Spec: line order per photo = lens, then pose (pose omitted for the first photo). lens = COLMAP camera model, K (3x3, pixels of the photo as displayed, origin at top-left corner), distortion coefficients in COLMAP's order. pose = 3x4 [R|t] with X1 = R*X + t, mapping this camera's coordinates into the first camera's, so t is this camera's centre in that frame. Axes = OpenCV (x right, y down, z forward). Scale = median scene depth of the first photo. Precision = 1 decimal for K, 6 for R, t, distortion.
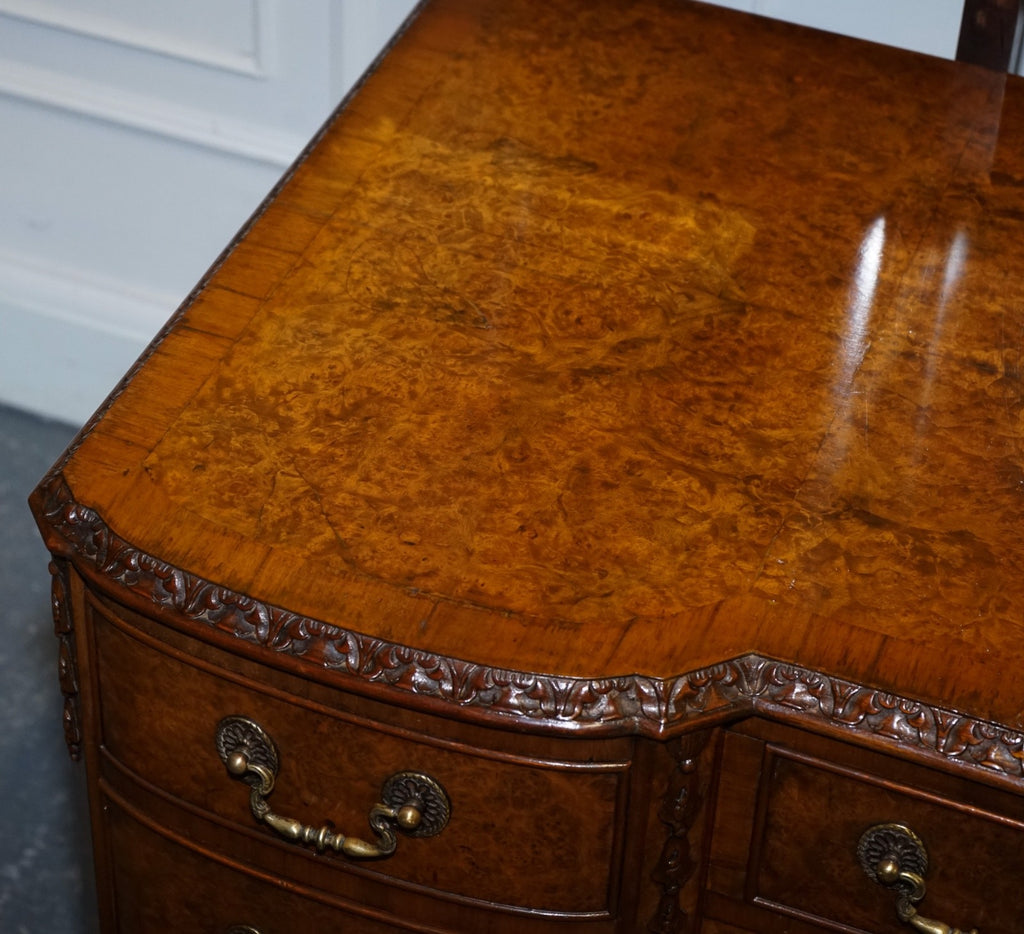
lens RADIAL K [[2890.2, 0, 468.1], [0, 2890.2, 482.6], [0, 0, 1]] dist [-0.065936, 0.000000]
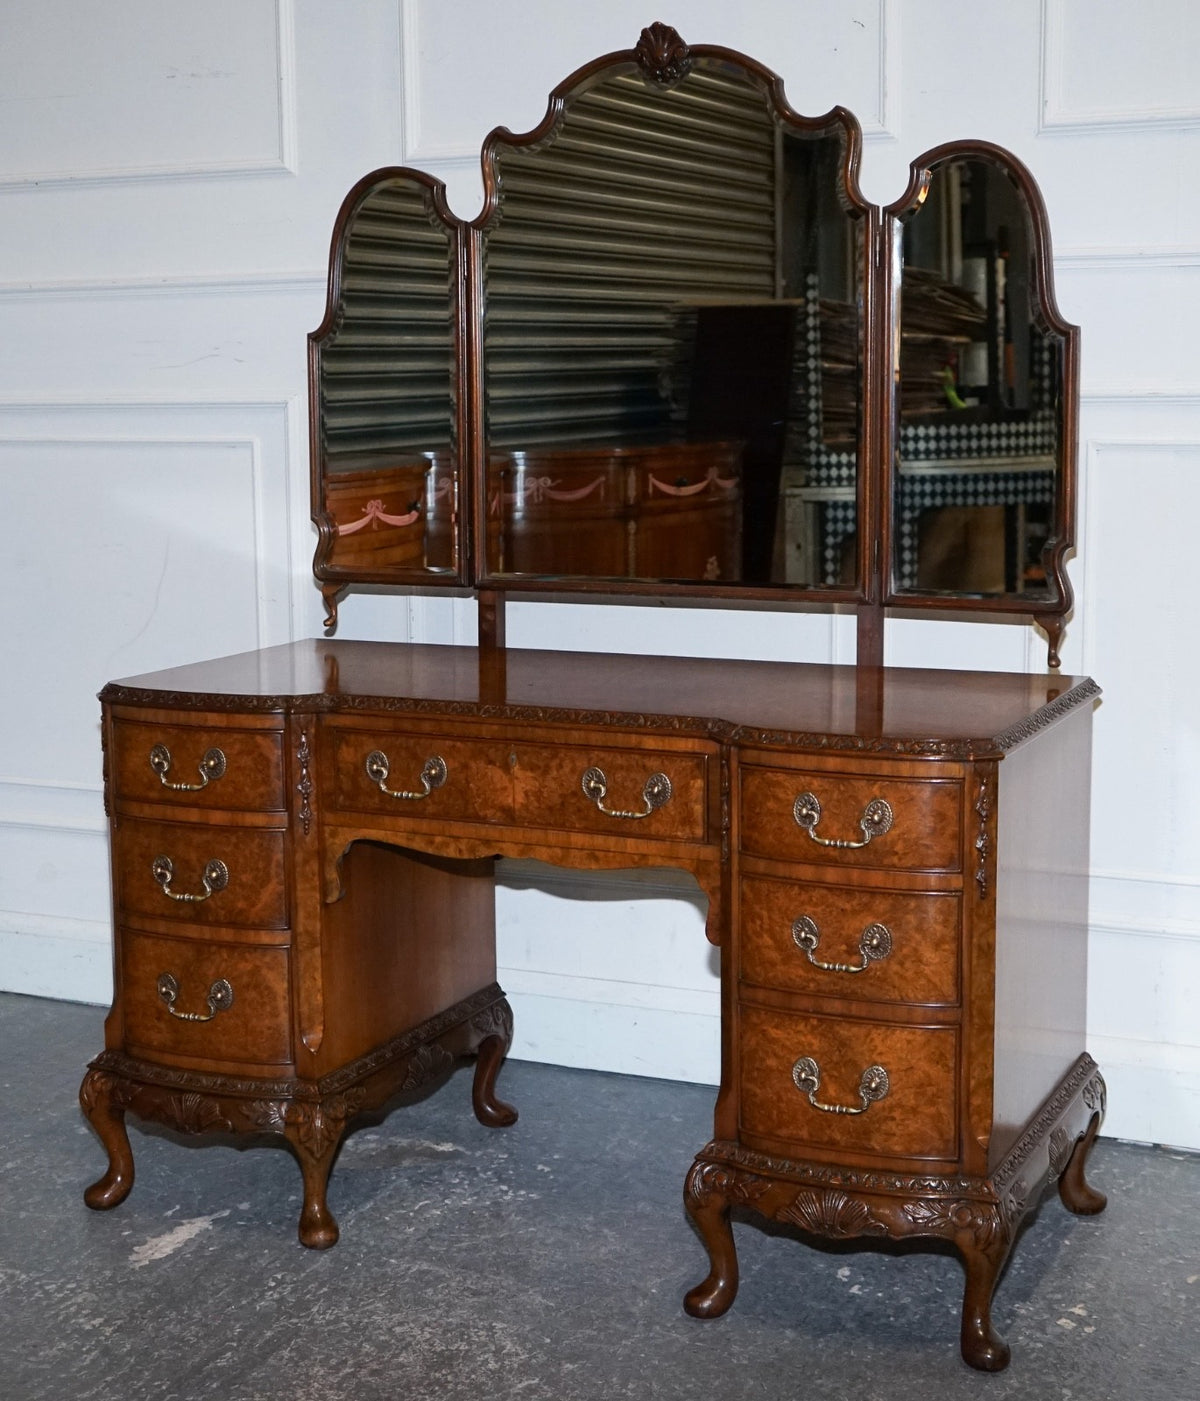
lens RADIAL K [[2256.5, 0, 599.3], [0, 2256.5, 652.7], [0, 0, 1]] dist [0.010339, 0.000000]
pose [[0.998301, -0.029890, -0.050023, 0.463451], [-0.003601, 0.825147, -0.564906, 1.246817], [0.058161, 0.564126, 0.823638, -0.847405]]
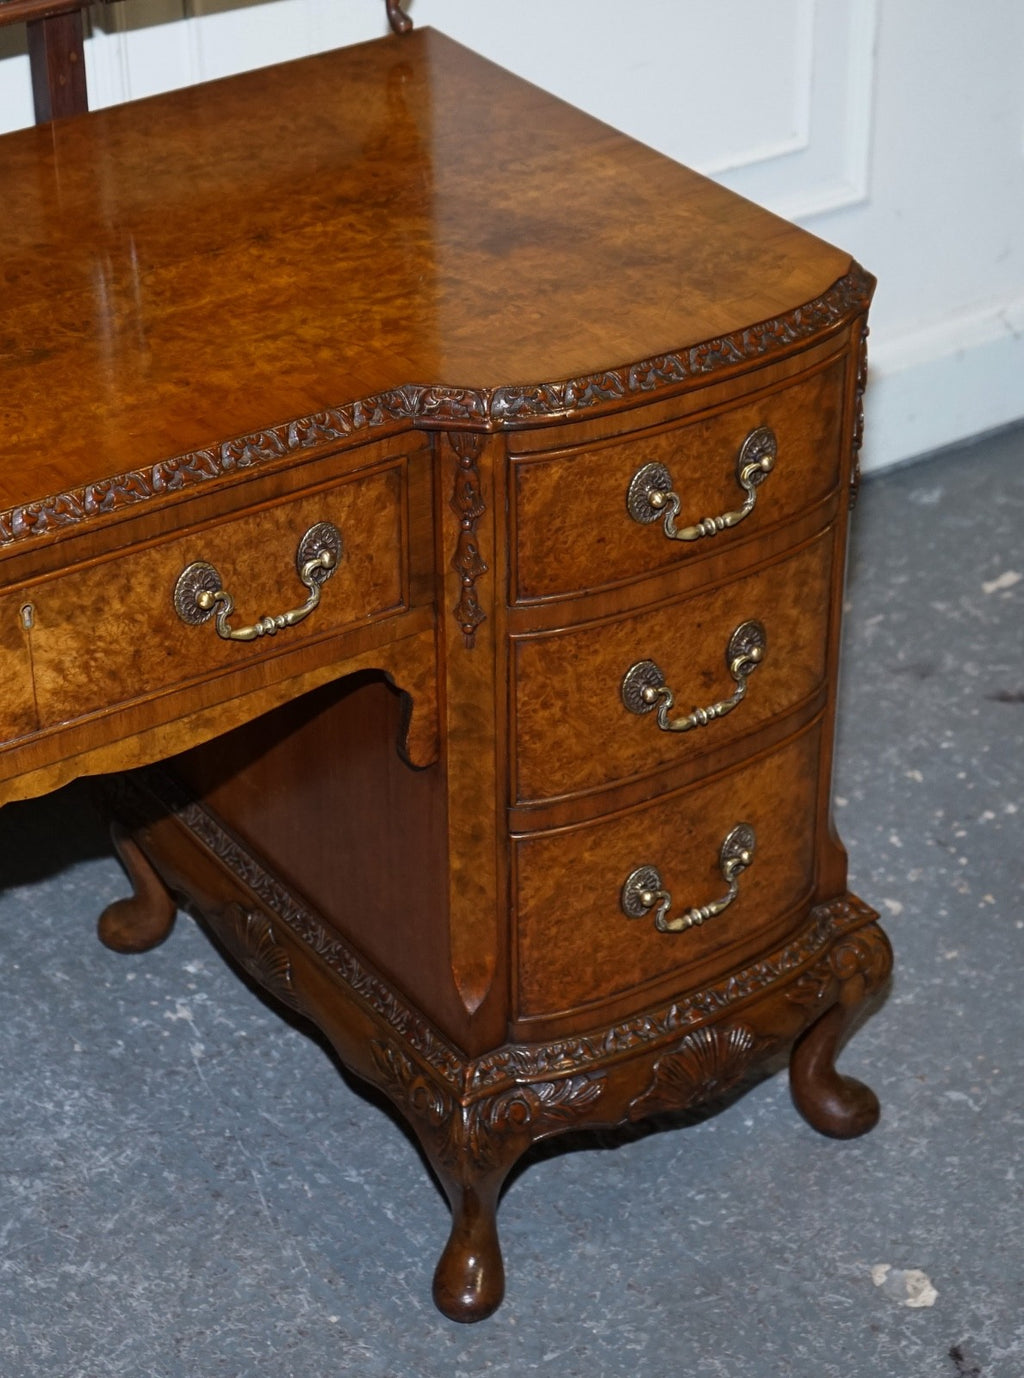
lens RADIAL K [[3117.8, 0, 482.9], [0, 3117.8, 670.9], [0, 0, 1]] dist [-0.027275, 0.000000]
pose [[0.564278, -0.473762, 0.676121, -0.526356], [0.570376, 0.815800, 0.095610, 0.154454], [-0.596876, 0.331693, 0.730561, -0.164599]]
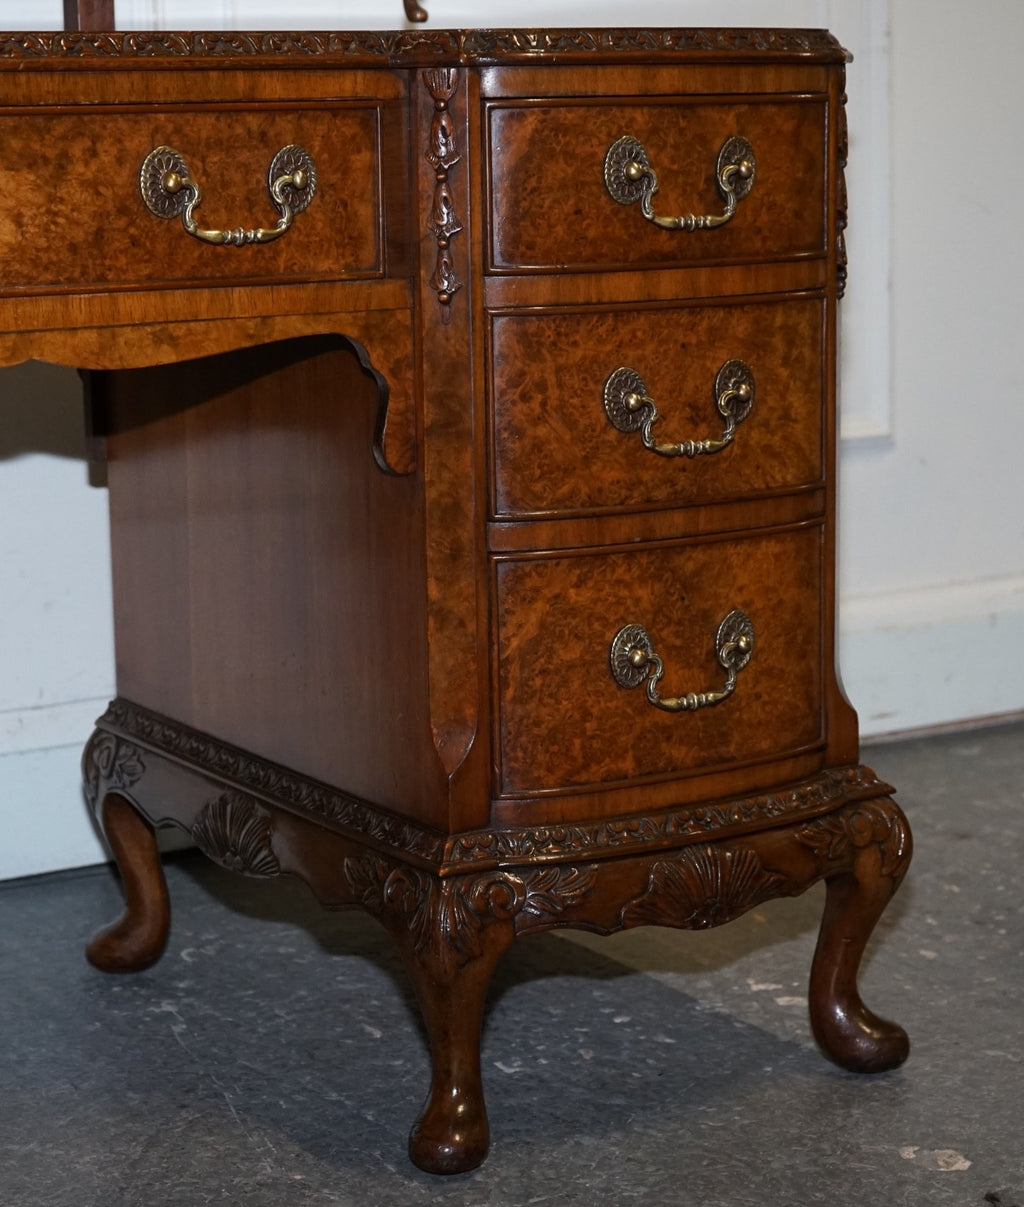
lens RADIAL K [[2999.8, 0, 587.9], [0, 2999.8, 601.4], [0, 0, 1]] dist [-0.019601, 0.000000]
pose [[0.571110, -0.178955, 0.801129, -0.634229], [0.568650, 0.790093, -0.228890, 0.741663], [-0.592005, 0.586284, 0.552993, 0.174619]]
